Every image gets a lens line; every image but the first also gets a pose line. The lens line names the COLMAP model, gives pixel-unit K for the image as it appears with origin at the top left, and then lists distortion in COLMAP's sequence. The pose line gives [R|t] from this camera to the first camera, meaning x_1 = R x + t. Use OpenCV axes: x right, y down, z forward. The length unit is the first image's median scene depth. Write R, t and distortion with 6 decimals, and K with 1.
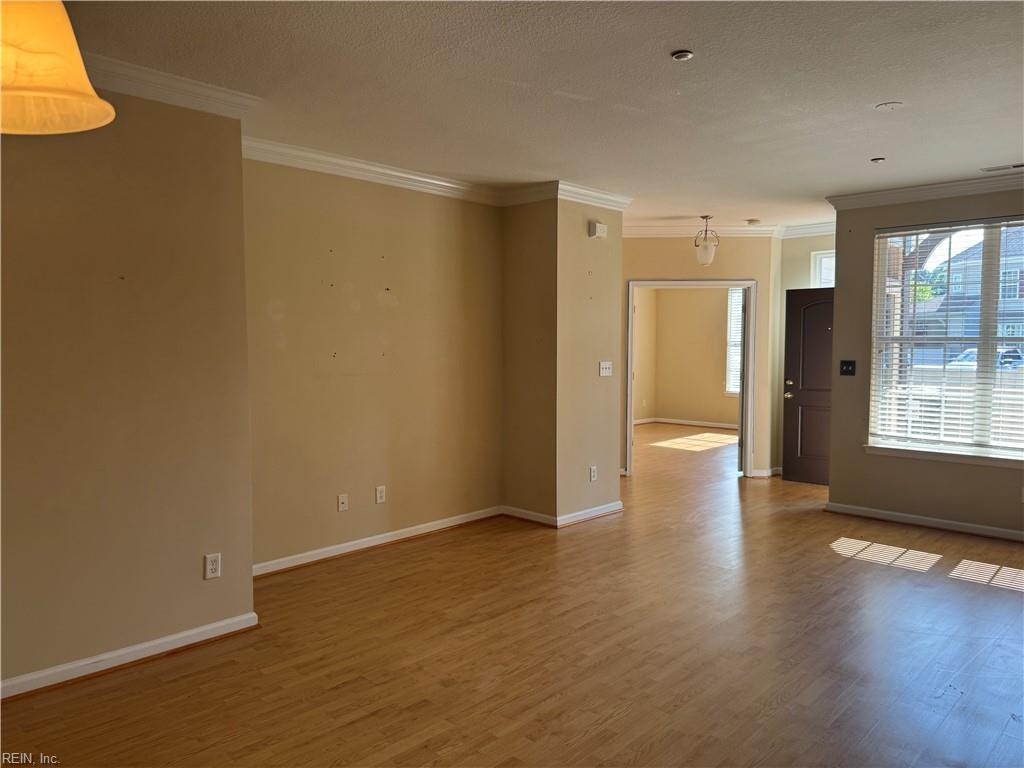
lens RADIAL K [[725.5, 0, 509.5], [0, 725.5, 386.4], [0, 0, 1]] dist [0.012751, -0.055226]
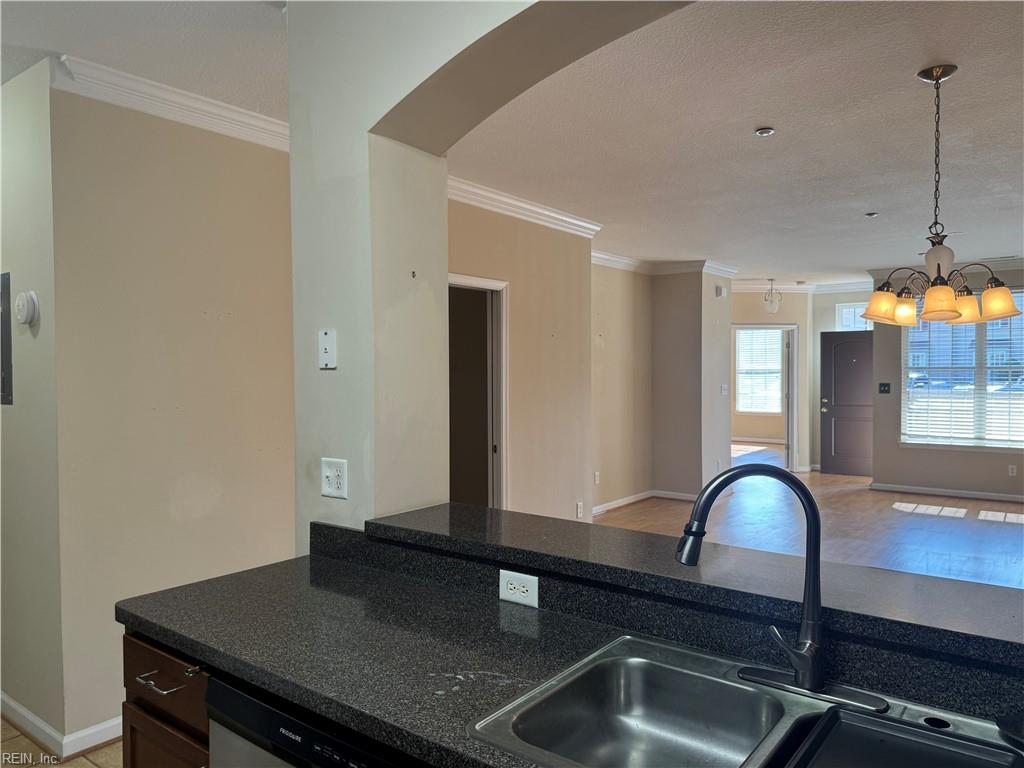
lens RADIAL K [[725.5, 0, 509.5], [0, 725.5, 386.4], [0, 0, 1]] dist [0.012751, -0.055226]
pose [[0.993707, -0.006810, 0.111804, -0.441184], [0.011245, 0.999173, -0.039086, 0.018965], [-0.111445, 0.040097, 0.992961, -0.350321]]
